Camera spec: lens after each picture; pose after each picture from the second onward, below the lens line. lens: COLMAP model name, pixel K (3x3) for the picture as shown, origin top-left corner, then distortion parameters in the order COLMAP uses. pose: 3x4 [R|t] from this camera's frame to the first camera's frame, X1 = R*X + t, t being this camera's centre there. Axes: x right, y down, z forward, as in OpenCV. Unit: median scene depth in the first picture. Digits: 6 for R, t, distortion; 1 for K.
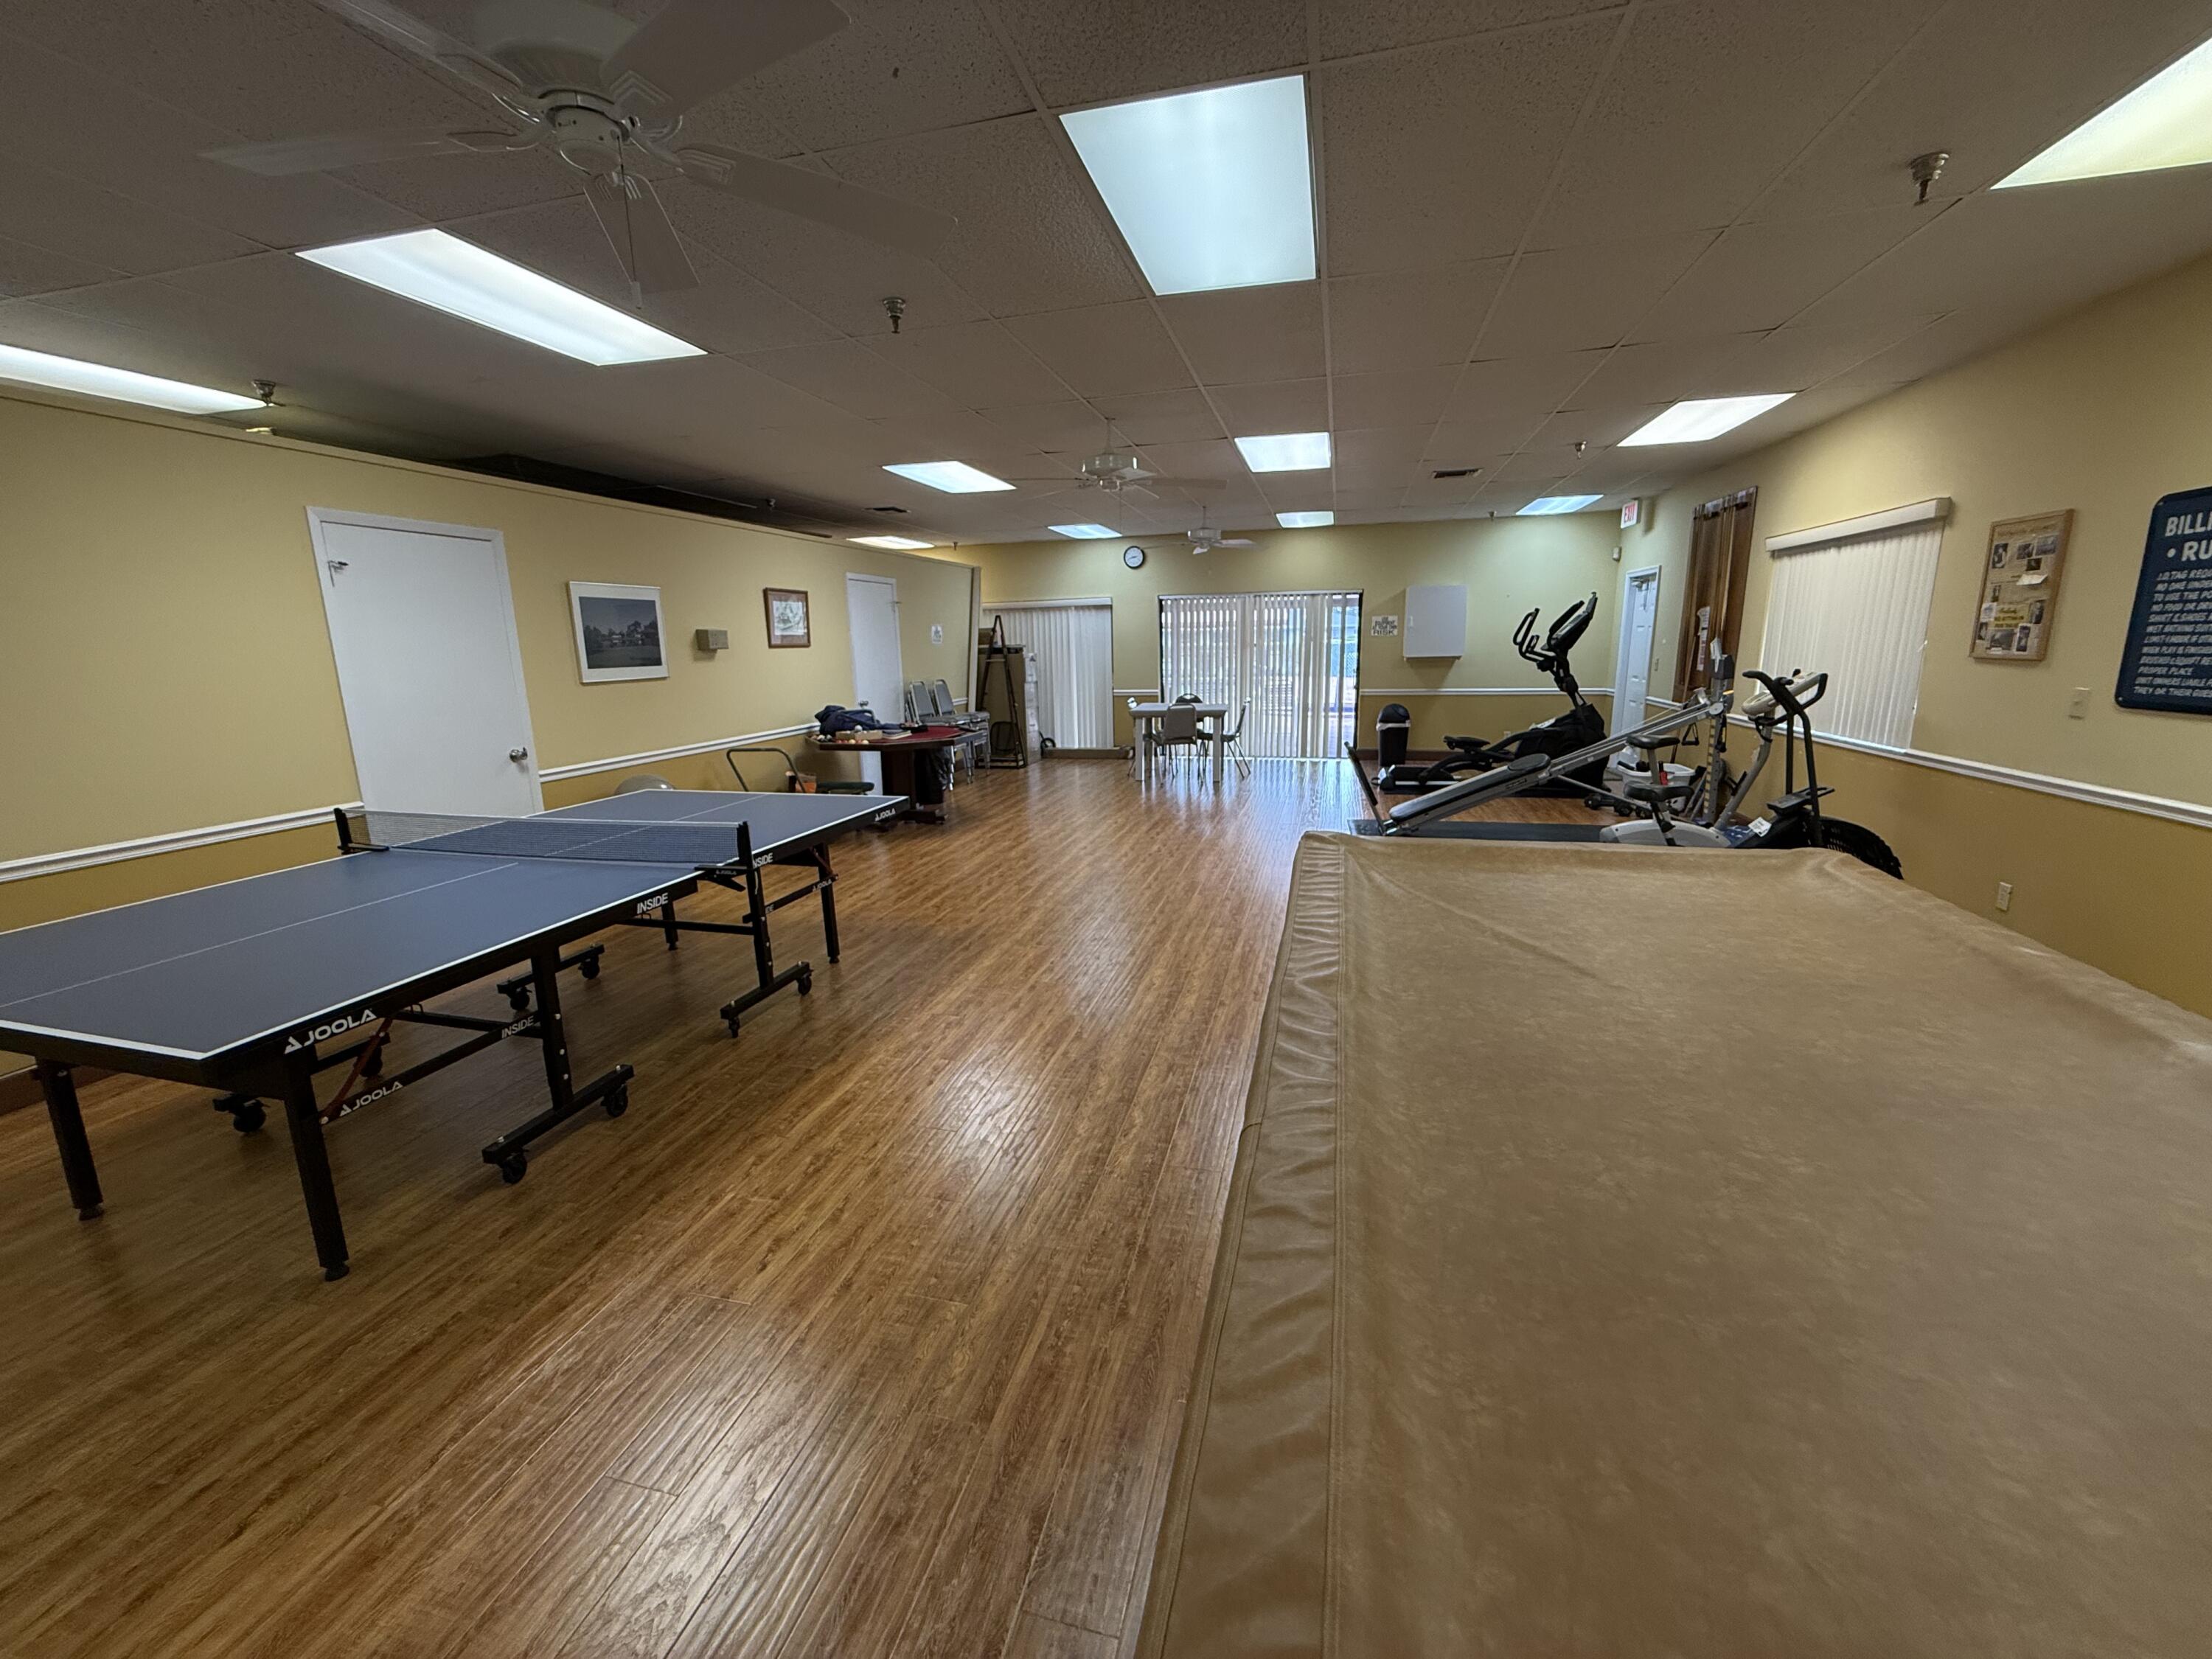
lens RADIAL K [[880.2, 0, 1100.2], [0, 880.2, 828.3], [0, 0, 1]] dist [-0.001727, 0.000470]
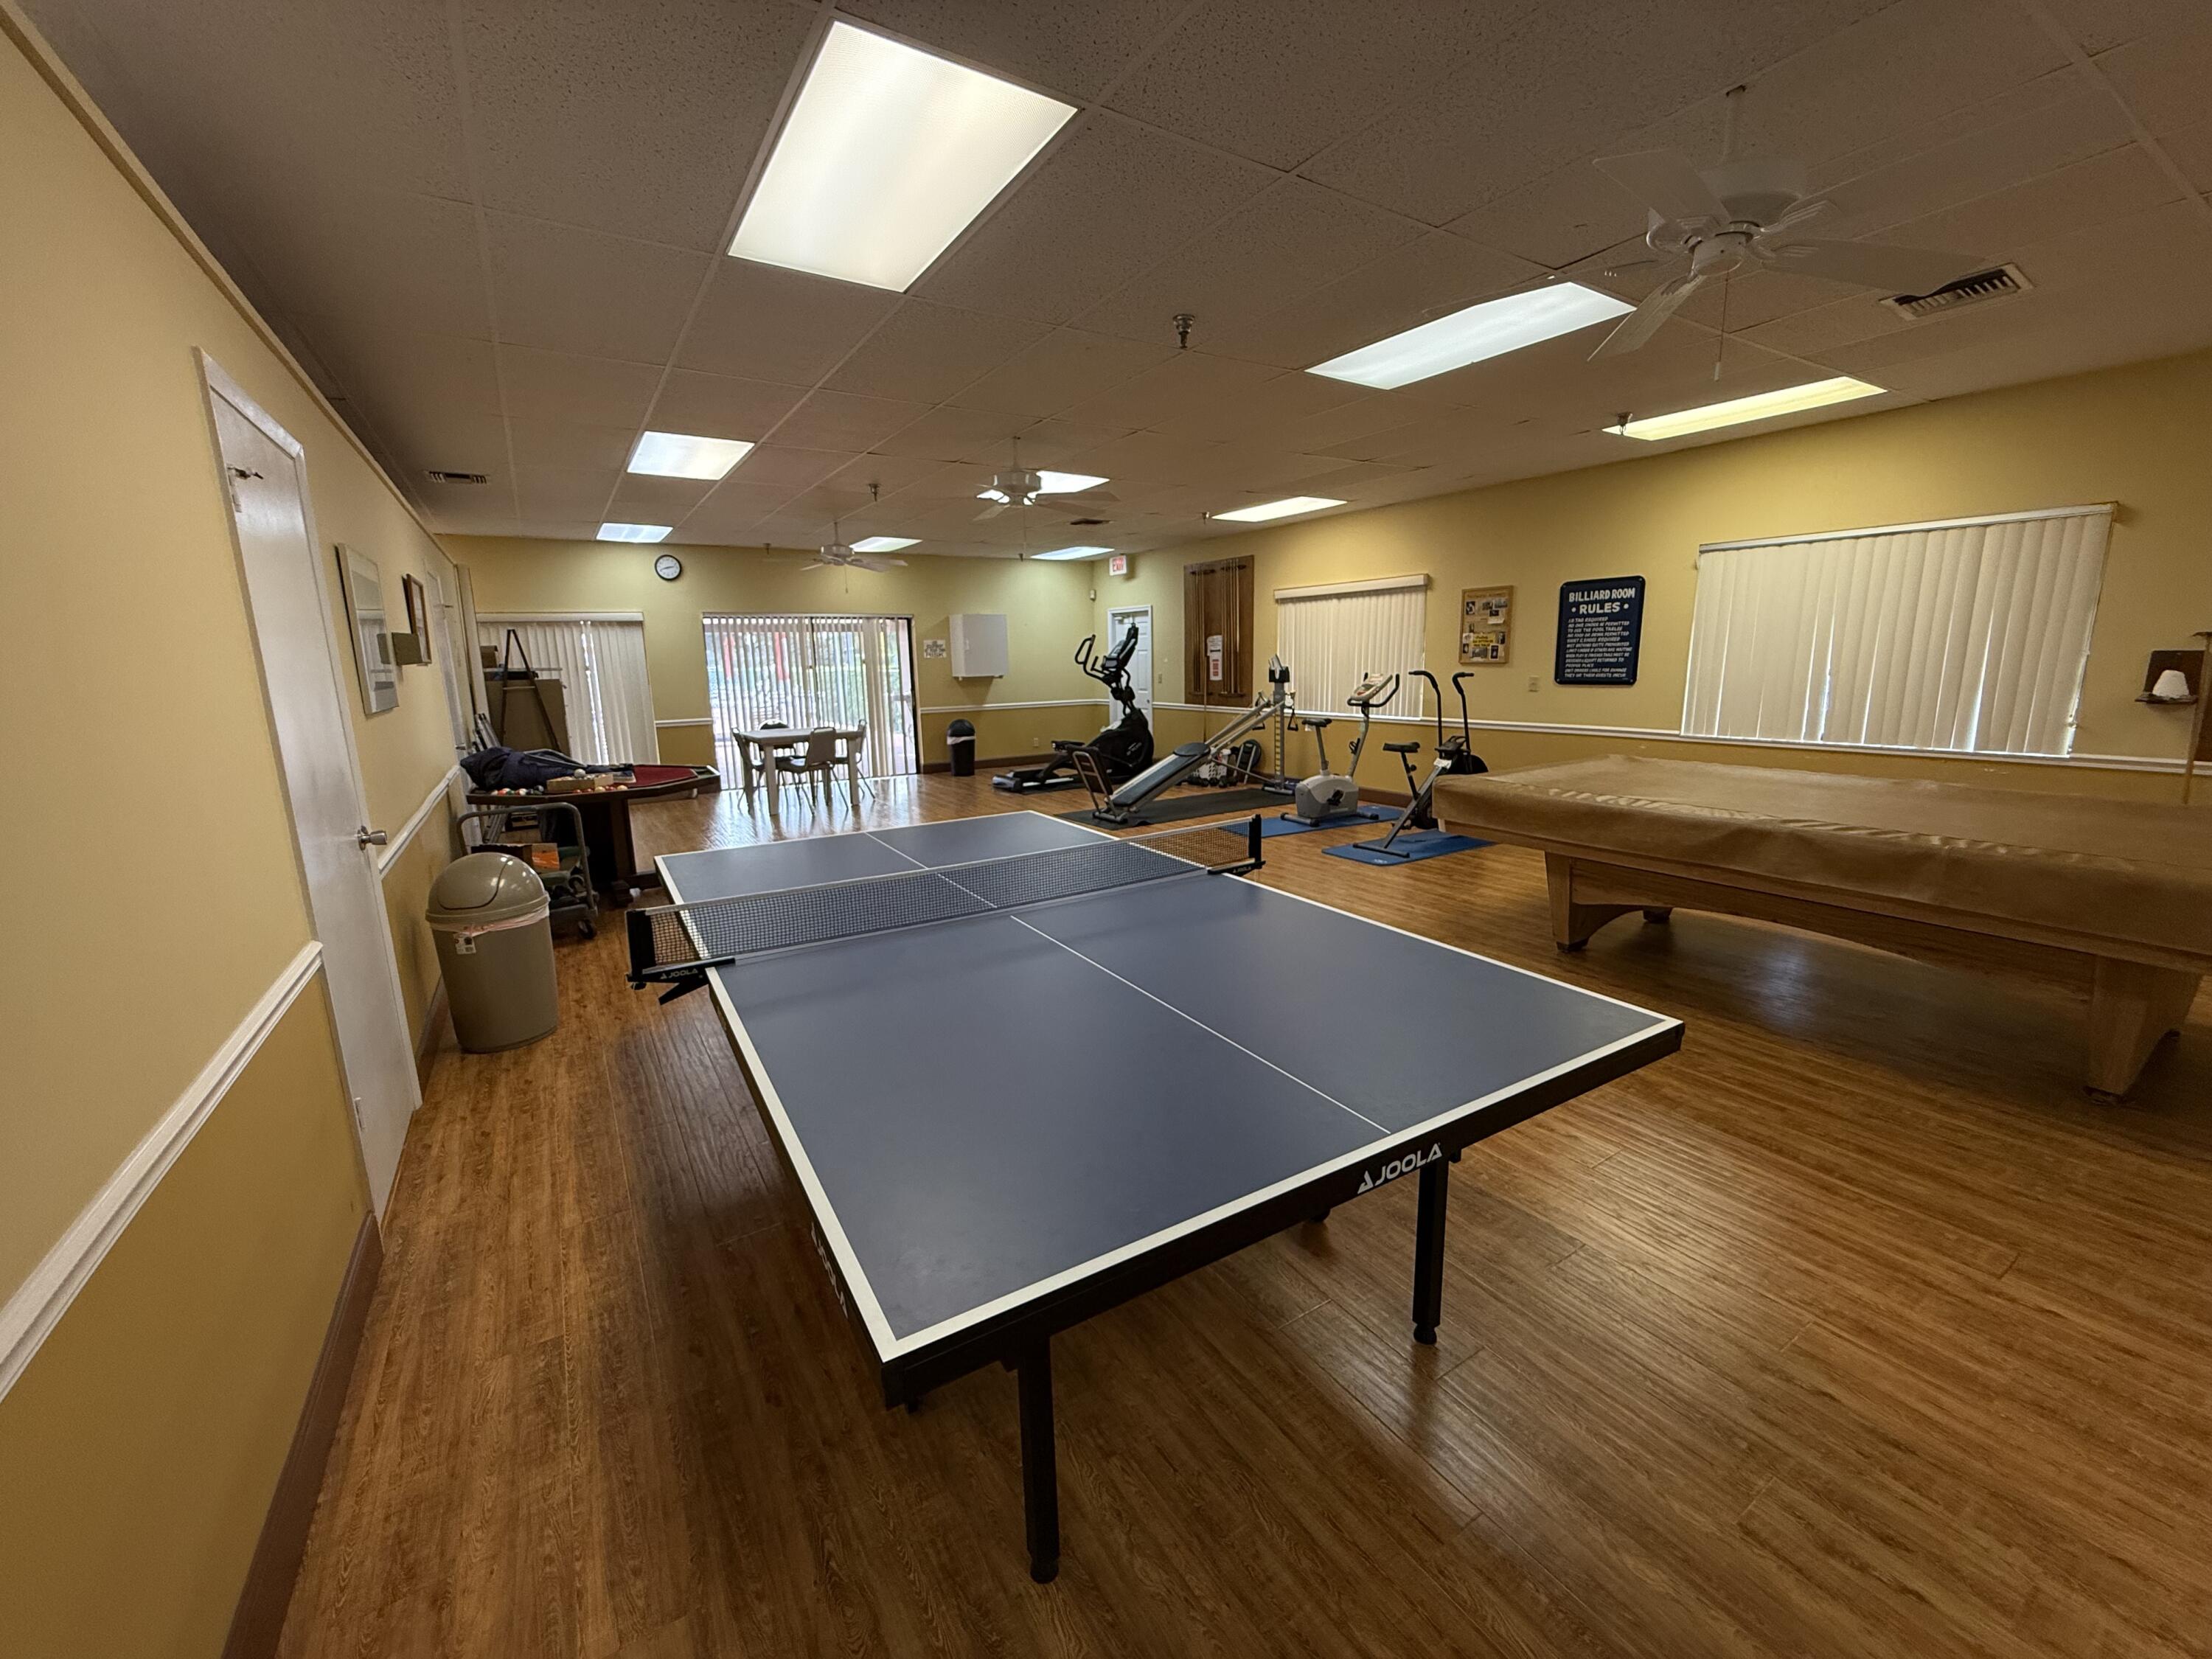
lens RADIAL K [[880.2, 0, 1098.4], [0, 880.2, 826.3], [0, 0, 1]] dist [-0.001727, 0.000470]
pose [[0.683216, -0.133690, 0.717874, -0.438613], [0.160393, 0.986564, 0.031079, -0.019401], [-0.712383, 0.093908, 0.695479, 0.152737]]
